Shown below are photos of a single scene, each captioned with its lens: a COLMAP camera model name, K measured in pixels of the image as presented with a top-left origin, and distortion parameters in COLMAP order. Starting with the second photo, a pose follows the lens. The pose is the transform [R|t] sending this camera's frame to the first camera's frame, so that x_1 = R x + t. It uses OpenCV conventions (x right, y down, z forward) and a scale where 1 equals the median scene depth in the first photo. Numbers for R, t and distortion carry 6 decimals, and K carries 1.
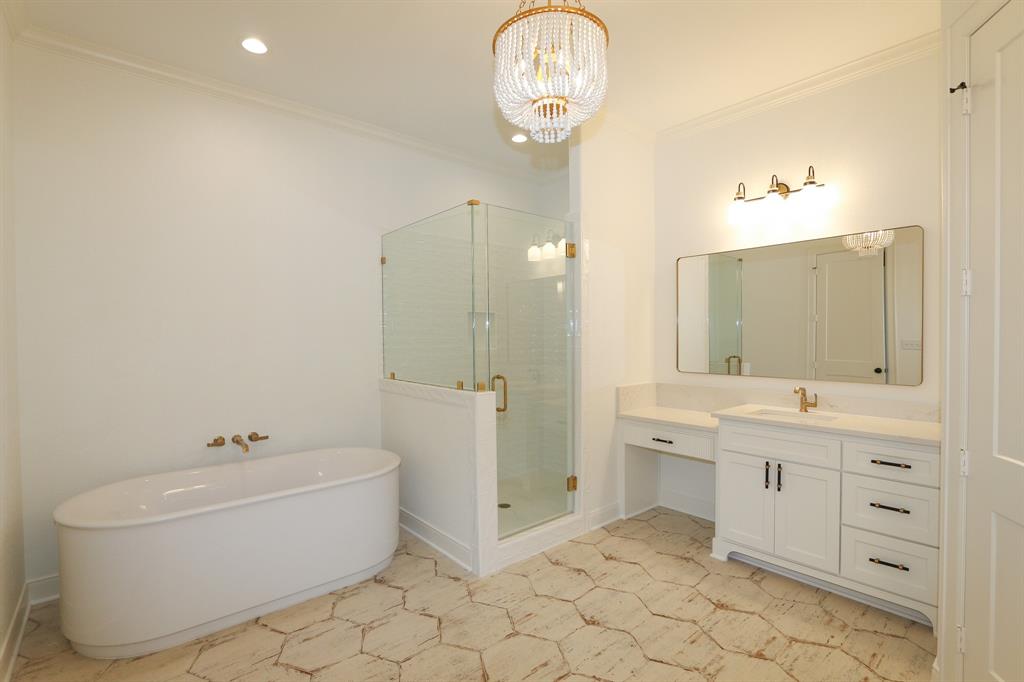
lens RADIAL K [[472.8, 0, 509.7], [0, 472.8, 344.3], [0, 0, 1]] dist [-0.019196, 0.001723]
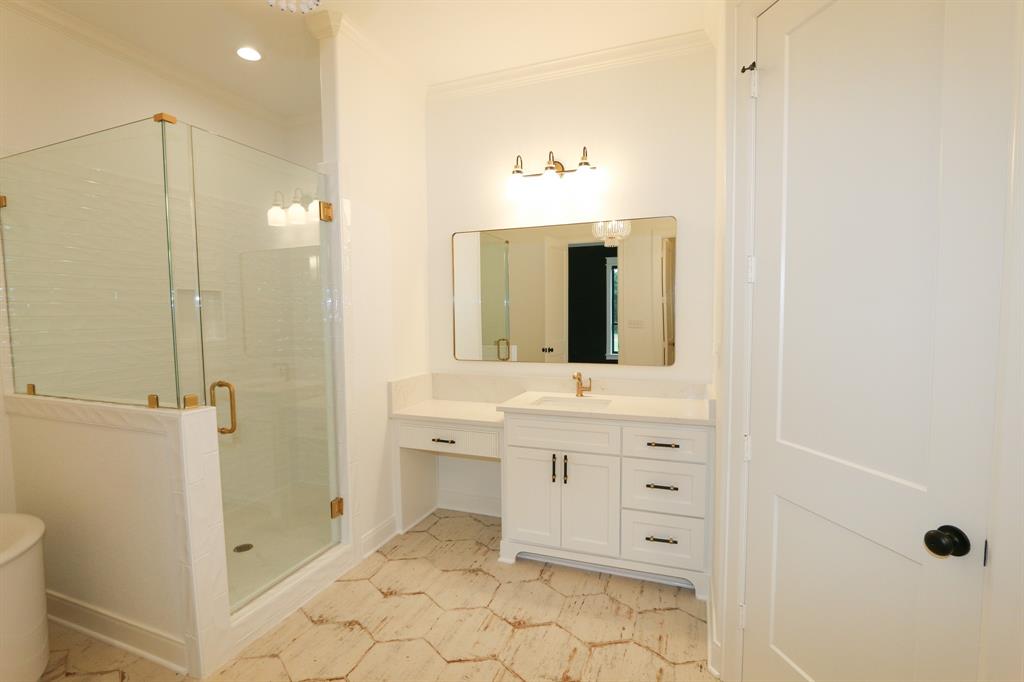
lens RADIAL K [[472.8, 0, 509.7], [0, 472.8, 344.3], [0, 0, 1]] dist [-0.019196, 0.001723]
pose [[0.879196, -0.033078, 0.475310, 0.023412], [0.013633, 0.998925, 0.044301, -0.013505], [-0.476265, -0.032469, 0.878702, 0.198306]]
